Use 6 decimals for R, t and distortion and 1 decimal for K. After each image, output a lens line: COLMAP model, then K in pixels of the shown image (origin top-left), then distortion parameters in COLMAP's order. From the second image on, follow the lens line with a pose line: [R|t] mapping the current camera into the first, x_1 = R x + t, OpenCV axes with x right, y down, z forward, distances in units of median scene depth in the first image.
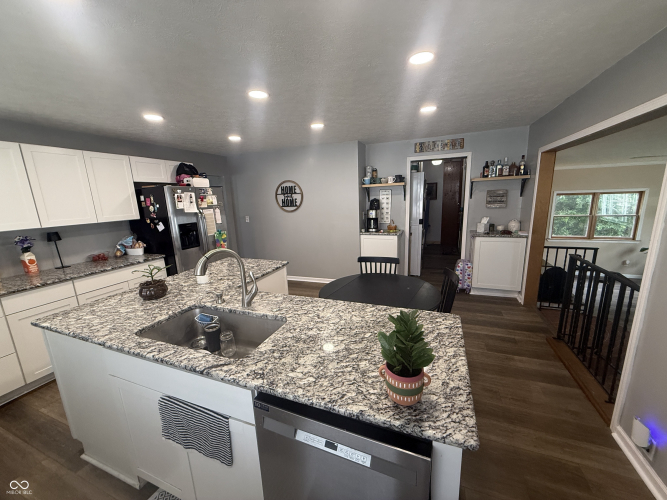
lens RADIAL K [[265.1, 0, 329.4], [0, 265.1, 251.3], [0, 0, 1]] dist [0.002654, 0.000214]
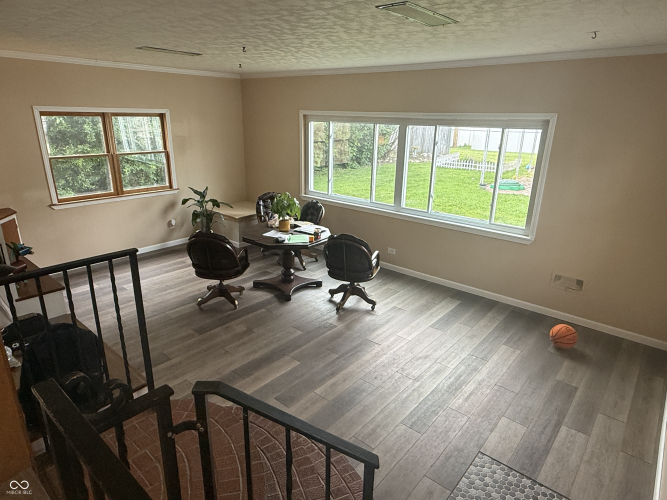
lens RADIAL K [[406.4, 0, 330.5], [0, 406.4, 248.5], [0, 0, 1]] dist [-0.007711, -0.001071]
pose [[0.318651, -0.254272, 0.913130, 0.297946], [0.166059, 0.963424, 0.210328, -0.044827], [-0.933213, 0.084613, 0.349221, 0.279561]]
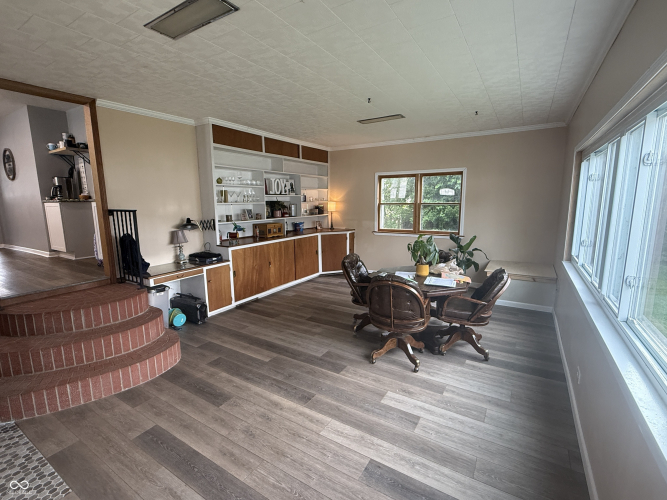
lens RADIAL K [[308.1, 0, 334.0], [0, 308.1, 251.1], [0, 0, 1]] dist [-0.018599, -0.000288]
pose [[0.985917, 0.057234, -0.157137, 0.913805], [-0.063404, 0.997390, -0.034533, 0.055499], [0.154751, 0.044009, 0.986973, 0.069050]]
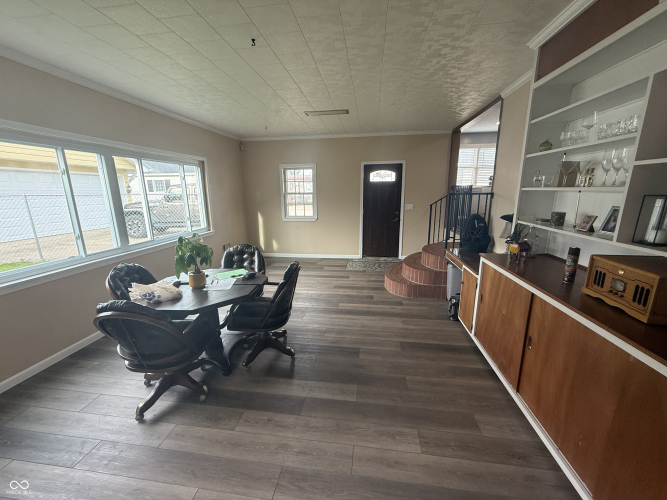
lens RADIAL K [[265.1, 0, 332.8], [0, 265.1, 247.7], [0, 0, 1]] dist [0.002654, 0.000214]
pose [[-0.964975, 0.100951, -0.242140, 0.887204], [-0.009389, 0.909115, 0.416440, -0.129911], [0.262173, 0.404127, -0.876325, 0.968446]]
